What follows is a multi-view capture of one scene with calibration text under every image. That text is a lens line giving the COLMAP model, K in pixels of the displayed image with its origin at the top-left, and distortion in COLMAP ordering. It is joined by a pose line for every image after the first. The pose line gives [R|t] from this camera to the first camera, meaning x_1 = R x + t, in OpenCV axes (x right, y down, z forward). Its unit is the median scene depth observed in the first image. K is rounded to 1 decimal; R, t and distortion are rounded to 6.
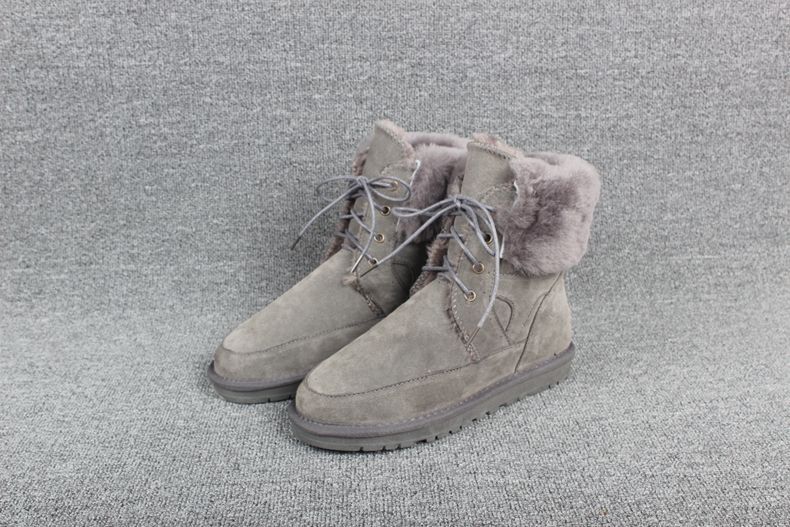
lens RADIAL K [[886.8, 0, 393.7], [0, 886.8, 257.8], [0, 0, 1]] dist [-0.120895, 0.140483]
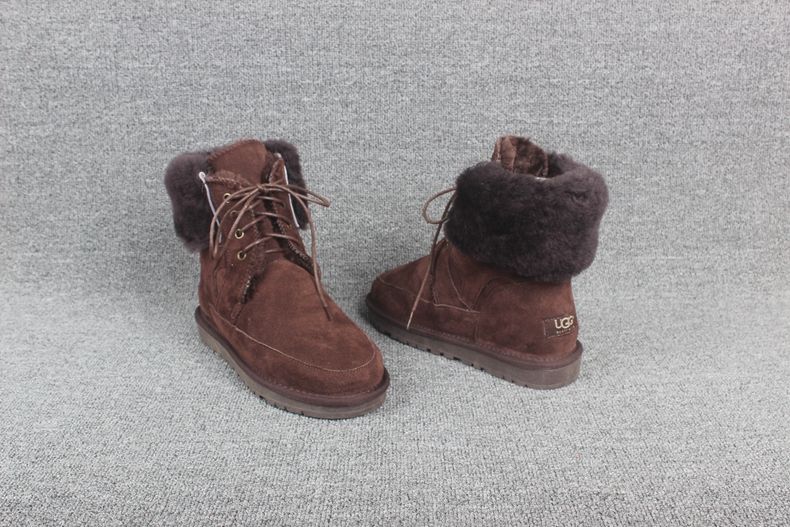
lens RADIAL K [[868.3, 0, 395.0], [0, 868.3, 261.1], [0, 0, 1]] dist [-0.131090, 0.162228]
pose [[0.999120, 0.024898, -0.033759, 0.062797], [-0.025334, 0.999600, -0.012556, 0.025180], [0.033433, 0.013400, 0.999351, -0.047031]]
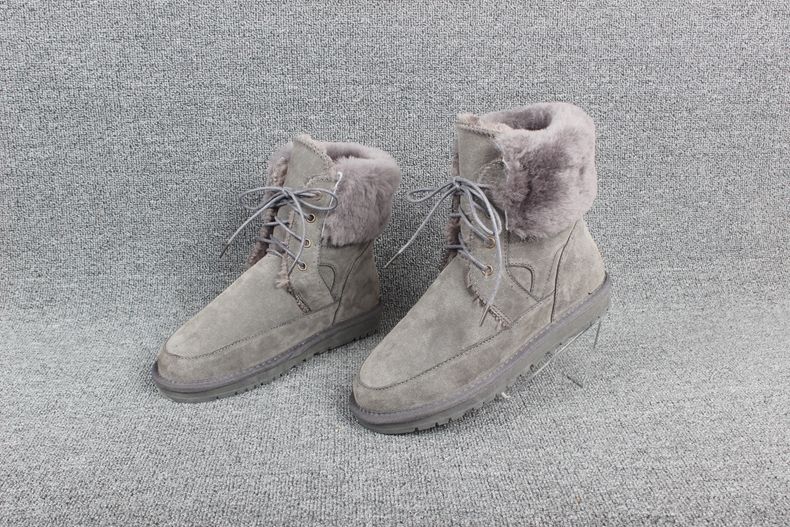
lens RADIAL K [[853.2, 0, 394.3], [0, 853.2, 265.4], [0, 0, 1]] dist [-0.127827, 0.144189]
pose [[0.999872, 0.004543, 0.015333, -0.003020], [-0.004393, 0.999942, -0.009789, 0.006042], [-0.015377, 0.009720, 0.999835, -0.026813]]
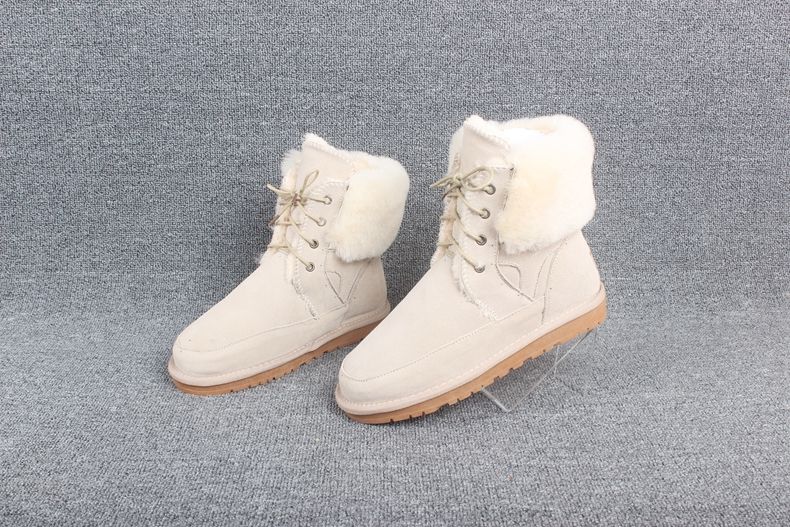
lens RADIAL K [[881.6, 0, 397.6], [0, 881.6, 264.8], [0, 0, 1]] dist [-0.129812, 0.169715]
pose [[0.999583, 0.026610, -0.011246, 0.097430], [-0.026820, 0.999461, -0.018928, 0.010064], [0.010736, 0.019222, 0.999758, -0.089475]]
